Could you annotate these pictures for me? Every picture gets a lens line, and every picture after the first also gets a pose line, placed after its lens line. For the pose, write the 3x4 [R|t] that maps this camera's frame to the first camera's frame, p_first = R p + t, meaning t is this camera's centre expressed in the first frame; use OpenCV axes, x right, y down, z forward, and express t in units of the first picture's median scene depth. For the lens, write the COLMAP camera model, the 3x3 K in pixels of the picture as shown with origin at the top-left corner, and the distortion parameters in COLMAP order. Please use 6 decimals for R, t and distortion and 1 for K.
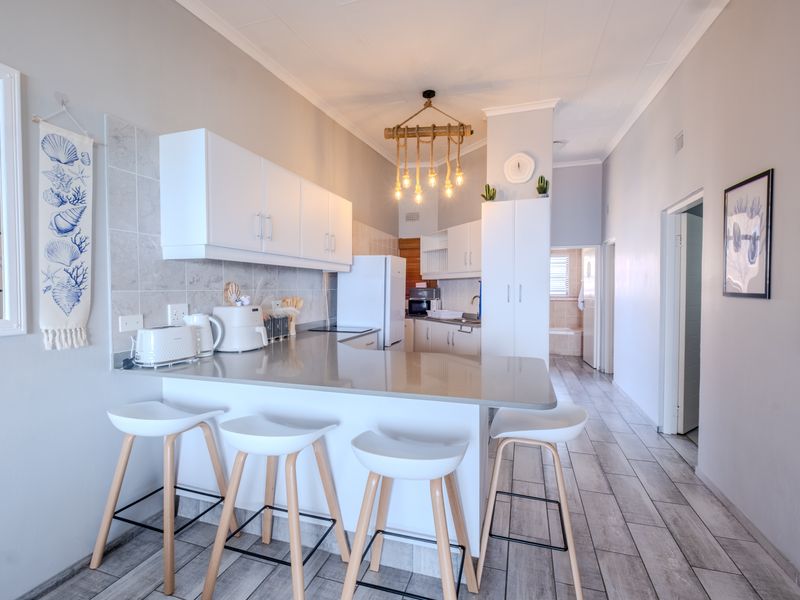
lens RADIAL K [[395.3, 0, 394.1], [0, 395.3, 294.1], [0, 0, 1]] dist [0.000008, -0.000940]
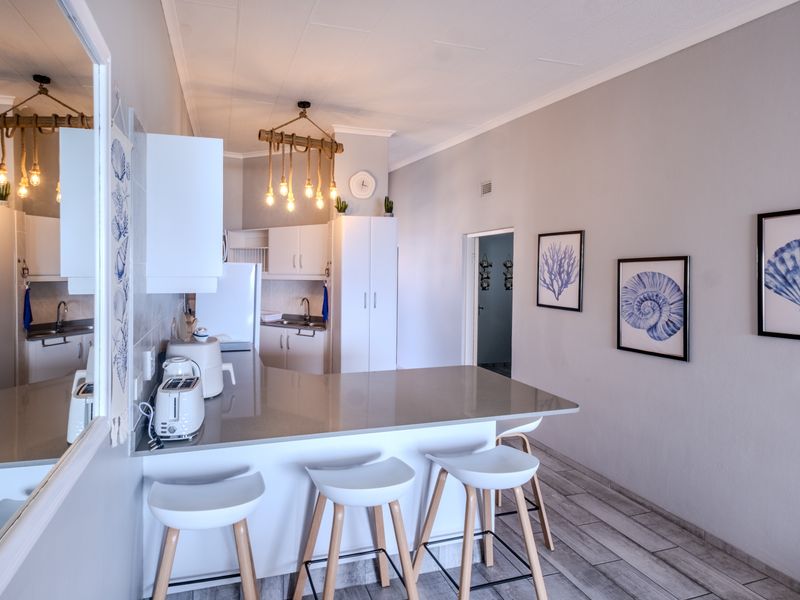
lens RADIAL K [[422.4, 0, 327.7], [0, 422.4, 270.0], [0, 0, 1]] dist [0.001707, 0.000311]
pose [[0.839155, 0.004708, 0.543872, -0.452089], [0.001044, 0.999947, -0.010268, -0.076696], [-0.543891, 0.009184, 0.839105, 0.072718]]
